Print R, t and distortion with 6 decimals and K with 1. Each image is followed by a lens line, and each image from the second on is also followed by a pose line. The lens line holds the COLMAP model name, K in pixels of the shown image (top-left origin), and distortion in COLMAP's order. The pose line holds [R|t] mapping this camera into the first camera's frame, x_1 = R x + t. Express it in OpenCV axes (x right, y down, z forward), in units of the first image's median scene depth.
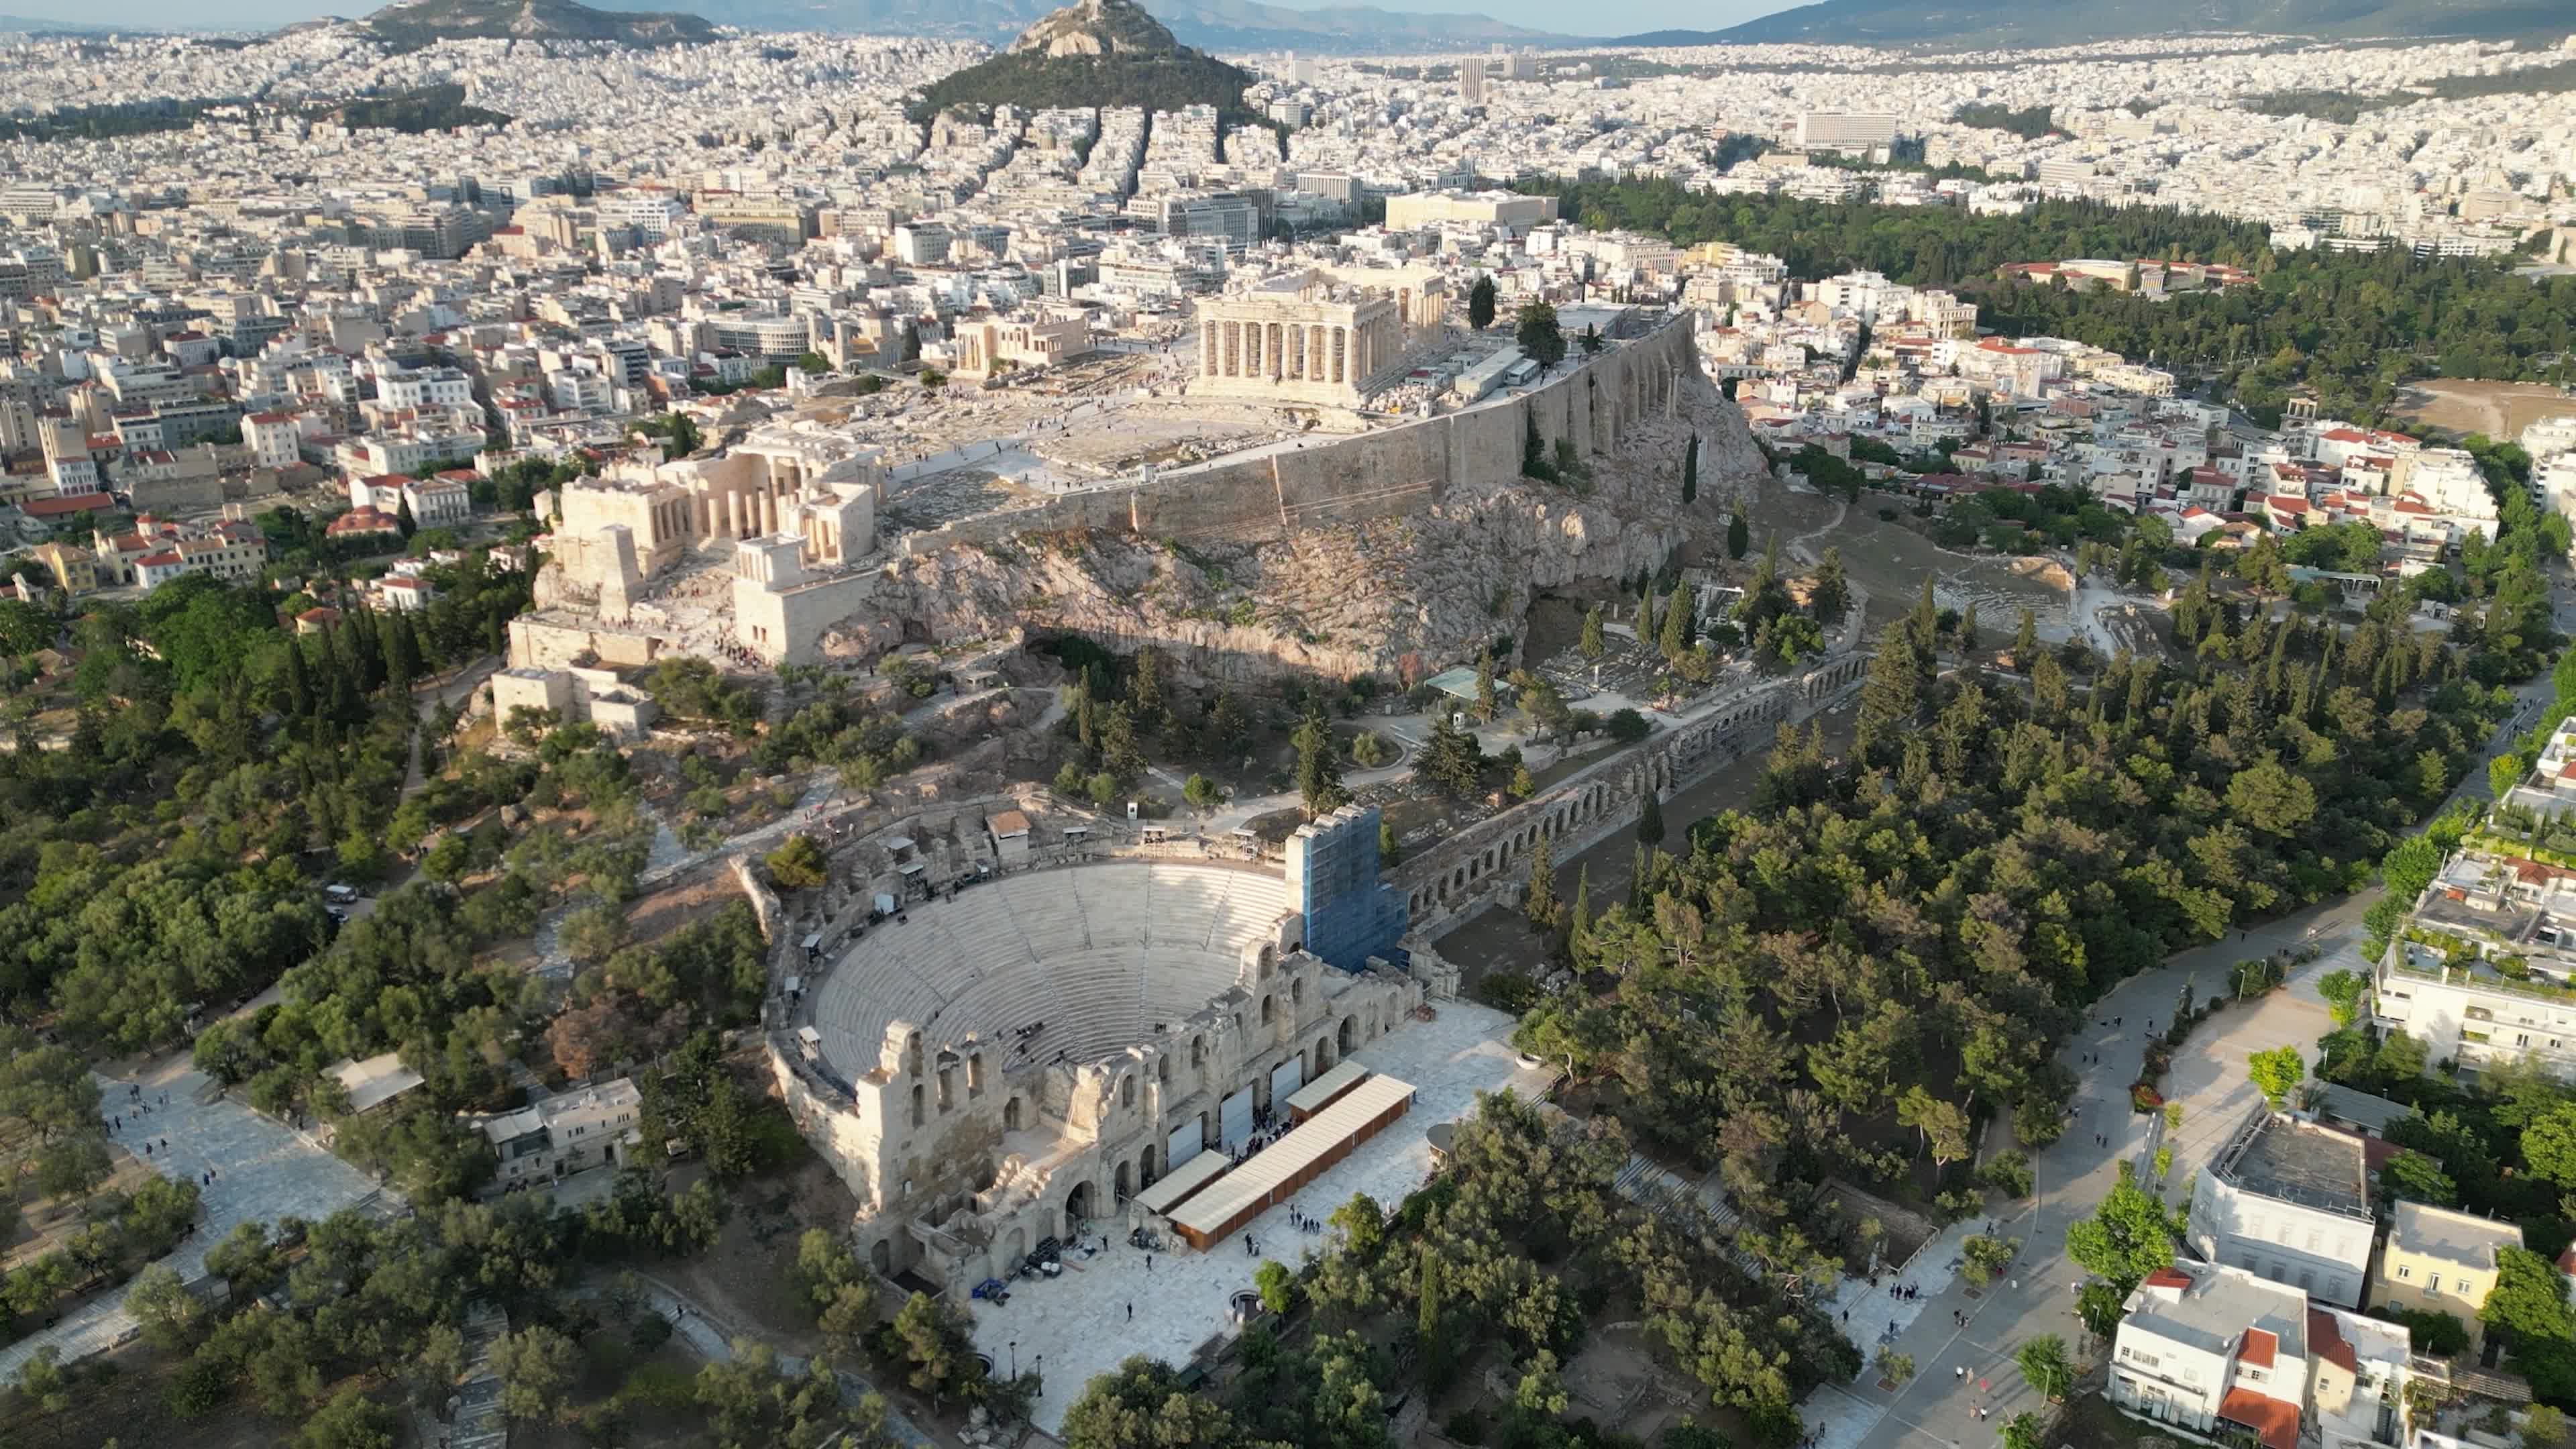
lens RADIAL K [[1823.1, 0, 1285.8], [0, 1823.1, 713.0], [0, 0, 1]] dist [0.067288, -0.065145]
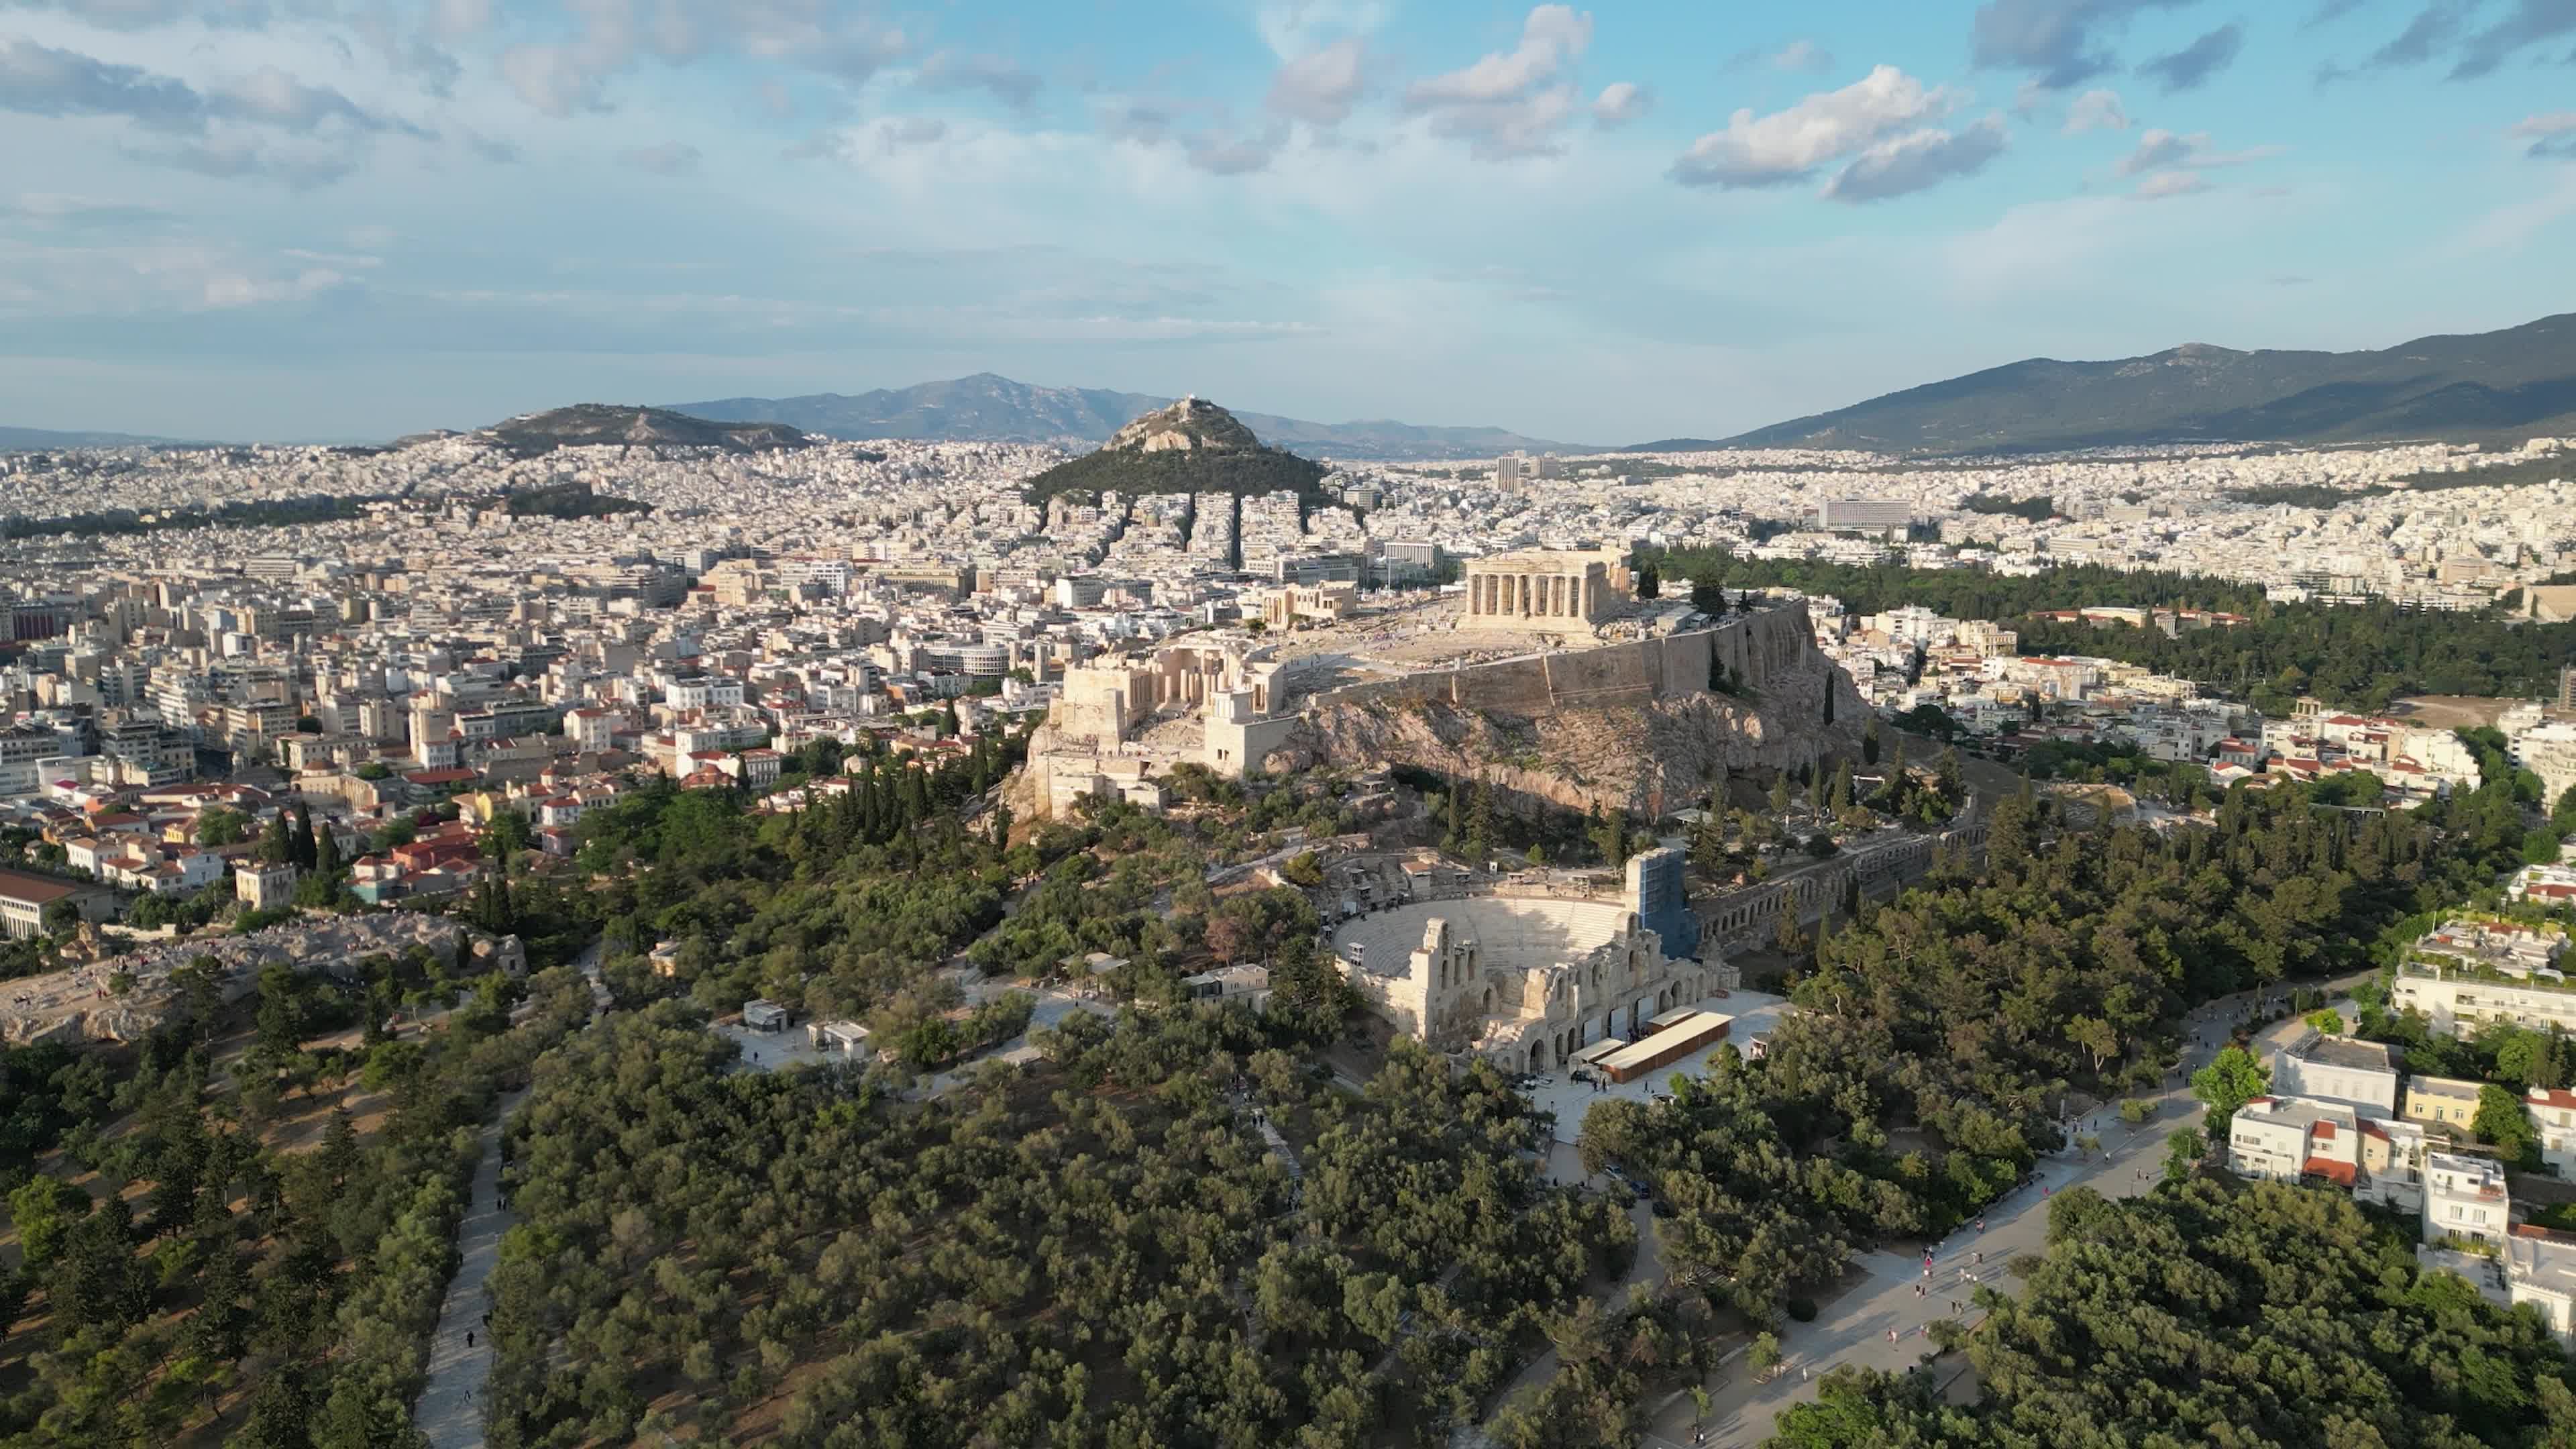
lens RADIAL K [[1823.1, 0, 1285.8], [0, 1823.1, 713.0], [0, 0, 1]] dist [0.067288, -0.065145]
pose [[0.999912, -0.000127, -0.013231, -0.066708], [-0.002614, 0.978344, -0.206969, 0.067404], [0.012971, 0.206986, 0.978258, -0.123559]]
